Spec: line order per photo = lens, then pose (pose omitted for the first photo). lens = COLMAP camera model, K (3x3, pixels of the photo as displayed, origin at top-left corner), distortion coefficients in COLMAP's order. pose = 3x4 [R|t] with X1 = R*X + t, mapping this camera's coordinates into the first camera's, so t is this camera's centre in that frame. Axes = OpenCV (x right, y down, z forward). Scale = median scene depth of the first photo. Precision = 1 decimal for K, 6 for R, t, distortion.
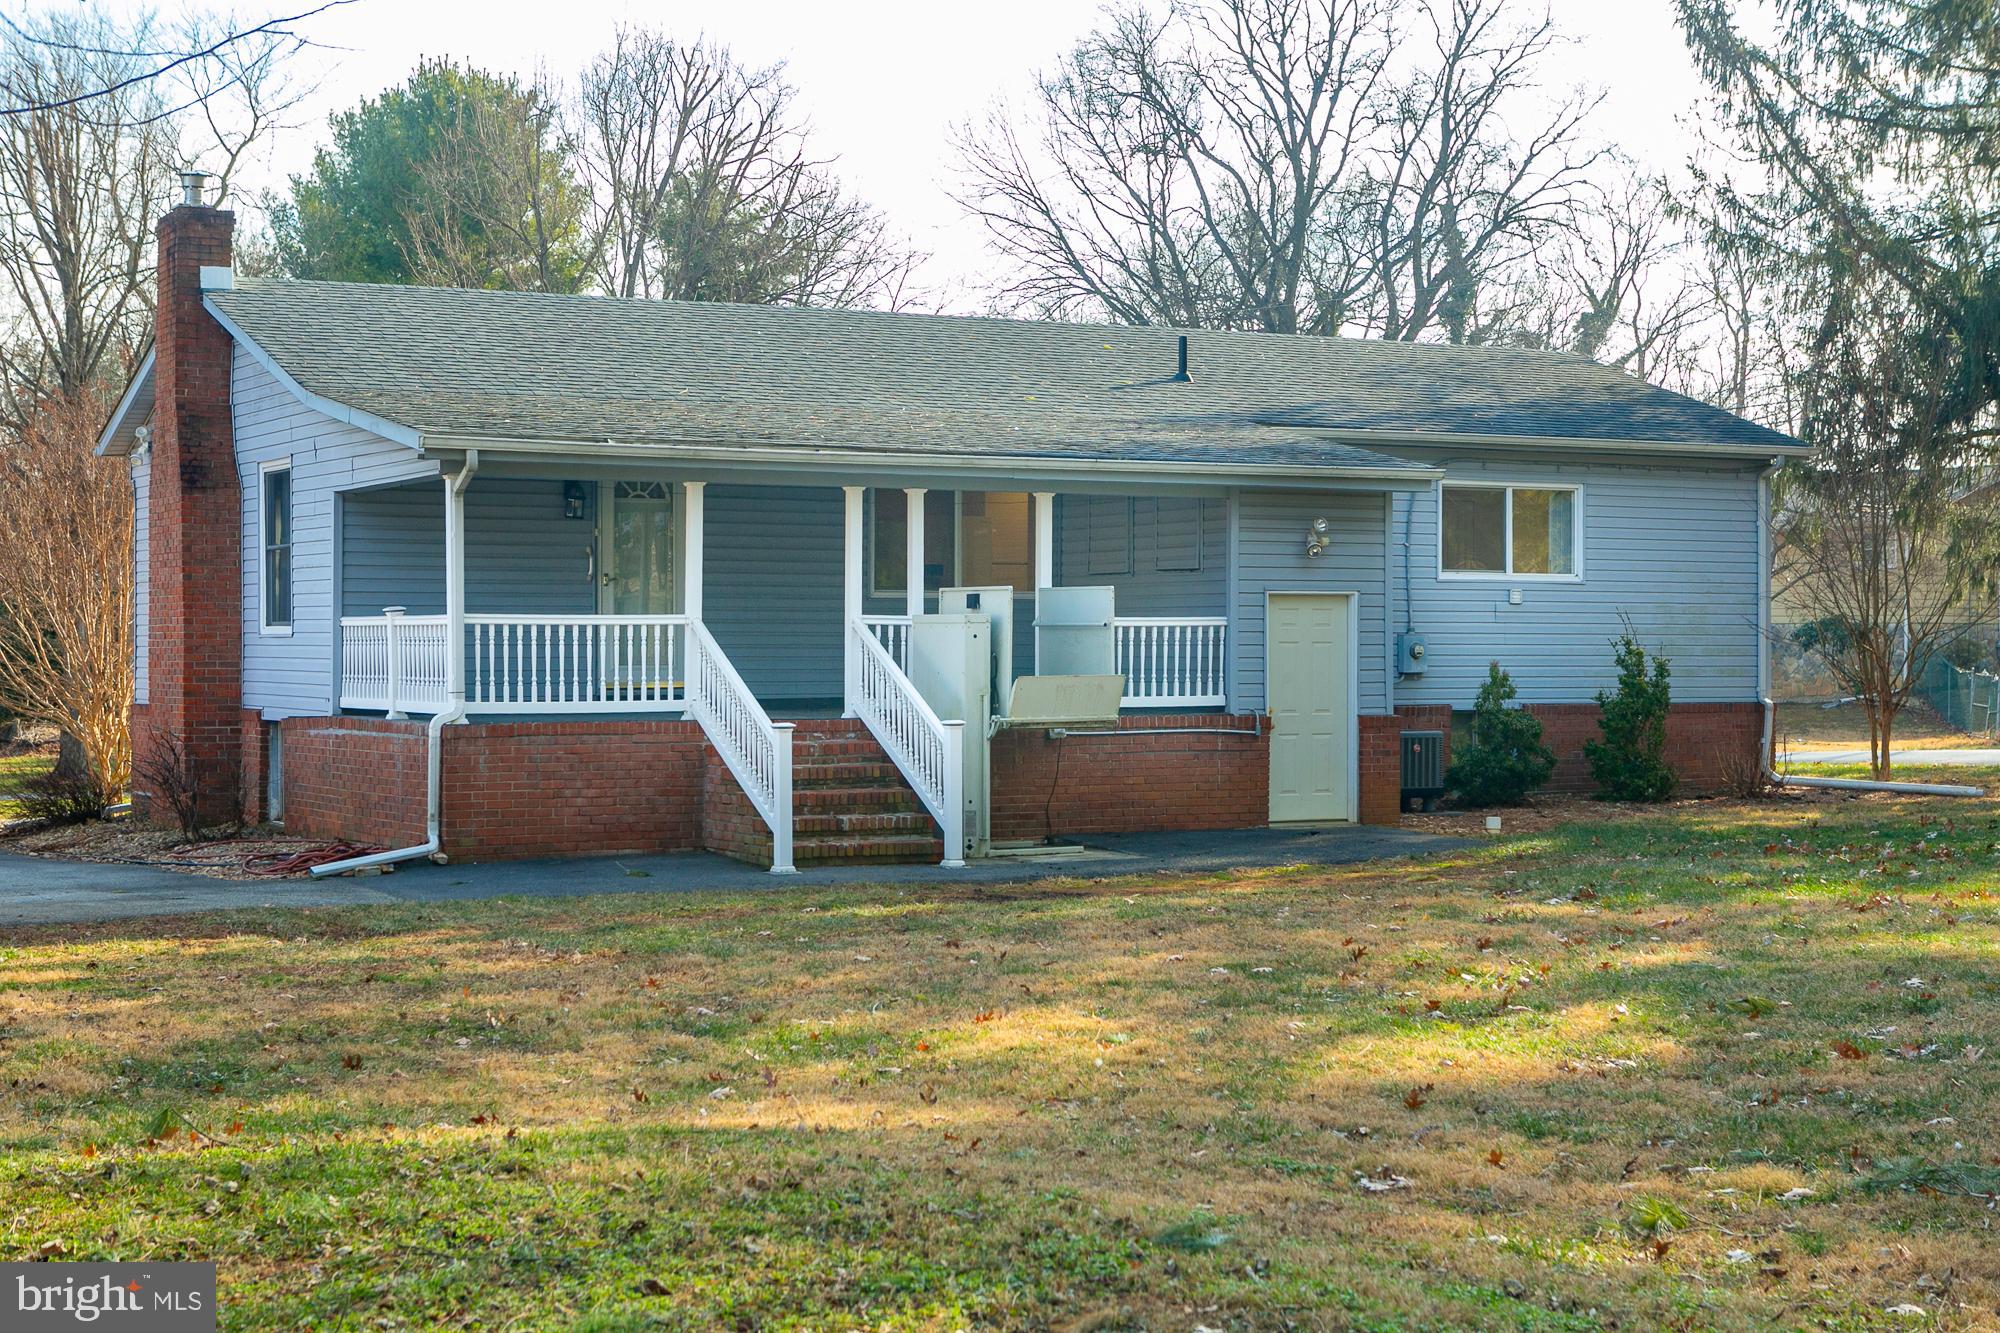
lens RADIAL K [[3103.1, 0, 994.3], [0, 3103.1, 659.0], [0, 0, 1]] dist [-0.035189, -0.038420]
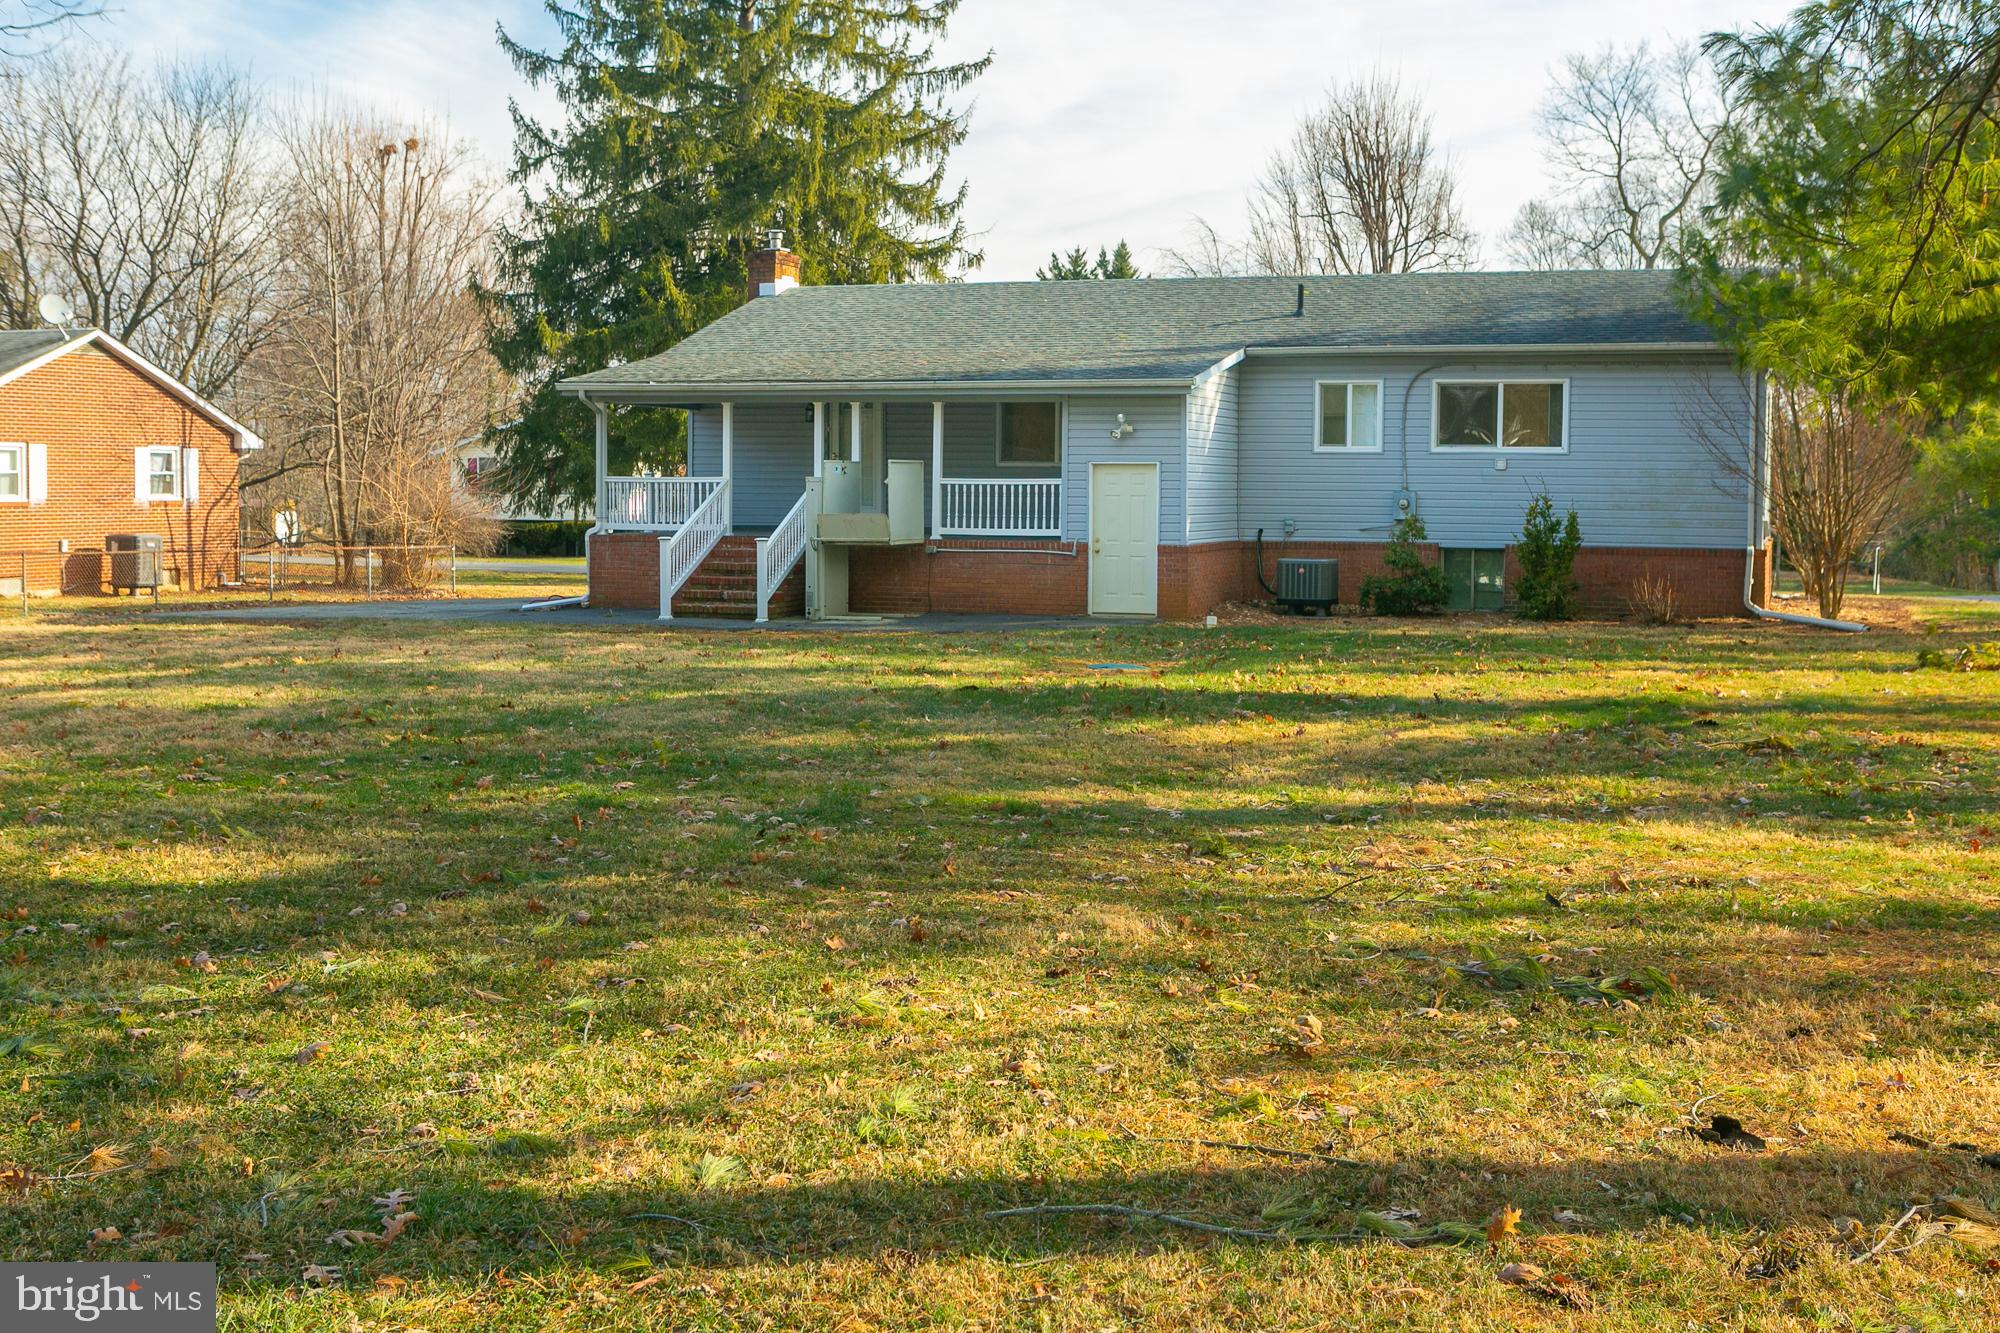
lens RADIAL K [[2371.2, 0, 996.1], [0, 2371.2, 578.6], [0, 0, 1]] dist [-0.036565, 0.004955]
pose [[0.675288, 0.032271, -0.736848, 0.922665], [-0.012022, 0.999391, 0.032753, -0.002114], [0.737456, -0.013259, 0.675265, 0.176630]]
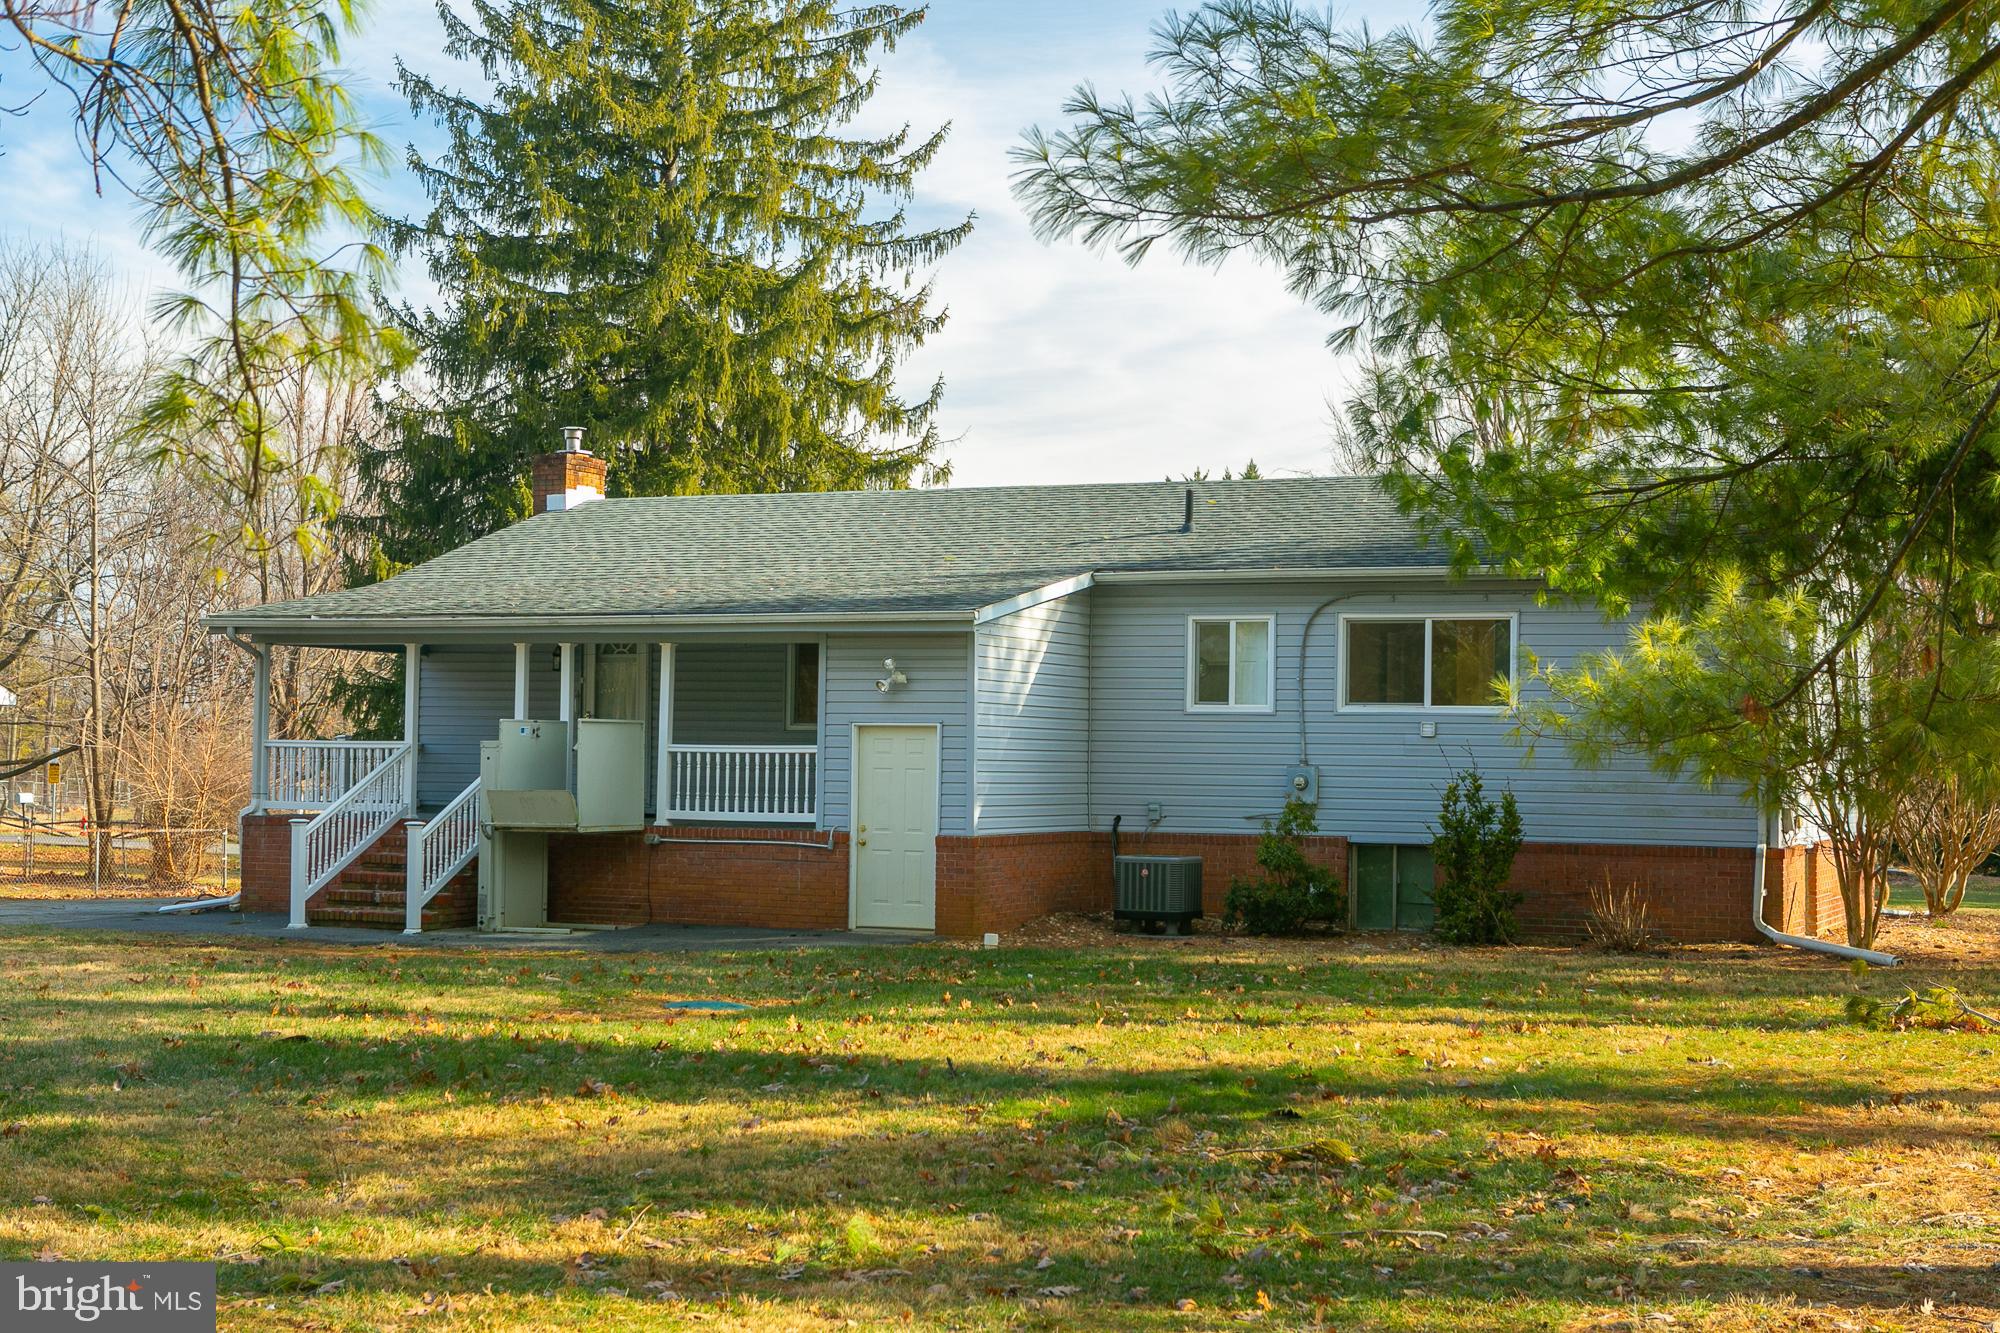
lens RADIAL K [[2824.4, 0, 1000.0], [0, 2824.4, 666.5], [0, 0, 1]] dist [-0.013576, -0.001916]
pose [[0.609695, -0.020045, -0.792383, 0.945992], [-0.019025, 0.999022, -0.039911, -0.002290], [0.792408, 0.039408, 0.608717, 0.412132]]
